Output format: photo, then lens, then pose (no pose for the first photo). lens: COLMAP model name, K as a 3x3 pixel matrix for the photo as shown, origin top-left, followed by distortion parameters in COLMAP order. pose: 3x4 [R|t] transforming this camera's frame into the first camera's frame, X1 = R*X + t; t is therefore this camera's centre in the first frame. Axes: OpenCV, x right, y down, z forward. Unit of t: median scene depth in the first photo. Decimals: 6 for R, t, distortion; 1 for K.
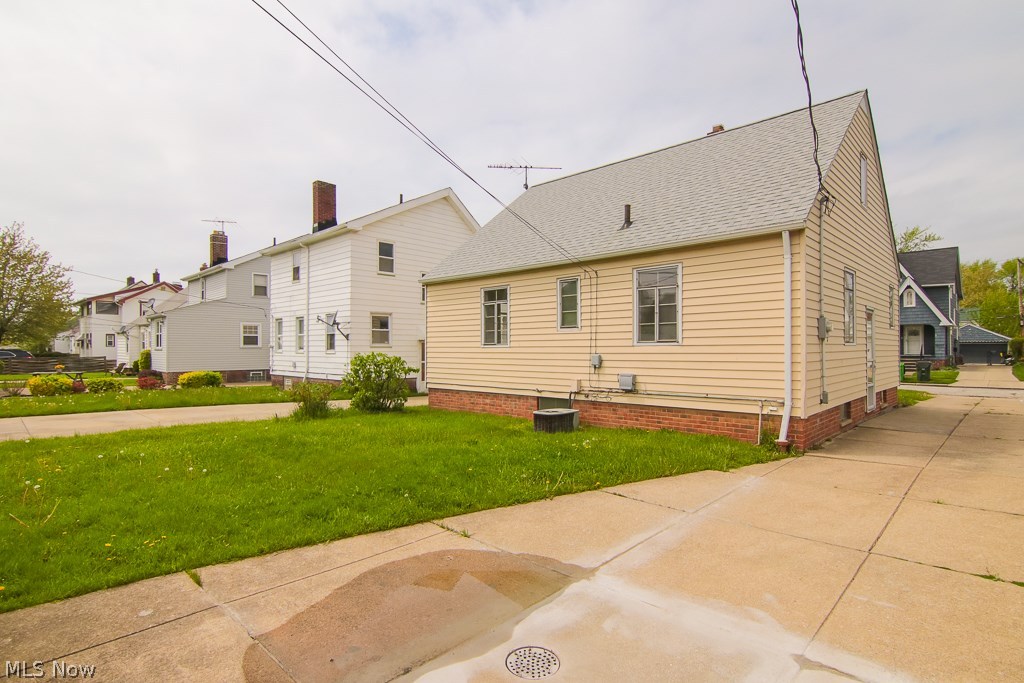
lens RADIAL K [[523.1, 0, 509.4], [0, 523.1, 343.1], [0, 0, 1]] dist [0.001150, -0.002137]
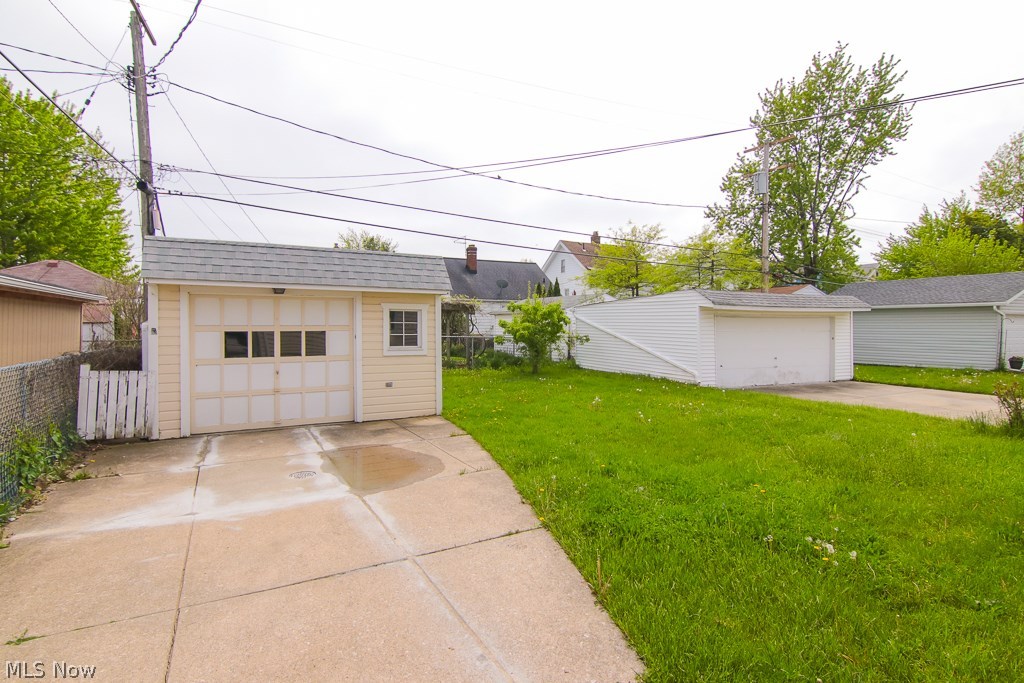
lens RADIAL K [[523.1, 0, 510.3], [0, 523.1, 335.0], [0, 0, 1]] dist [0.001150, -0.002137]
pose [[-0.302009, 0.022631, -0.953036, 1.292389], [0.007841, 0.999743, 0.021255, -0.009920], [0.953273, -0.001053, -0.302109, 1.736409]]
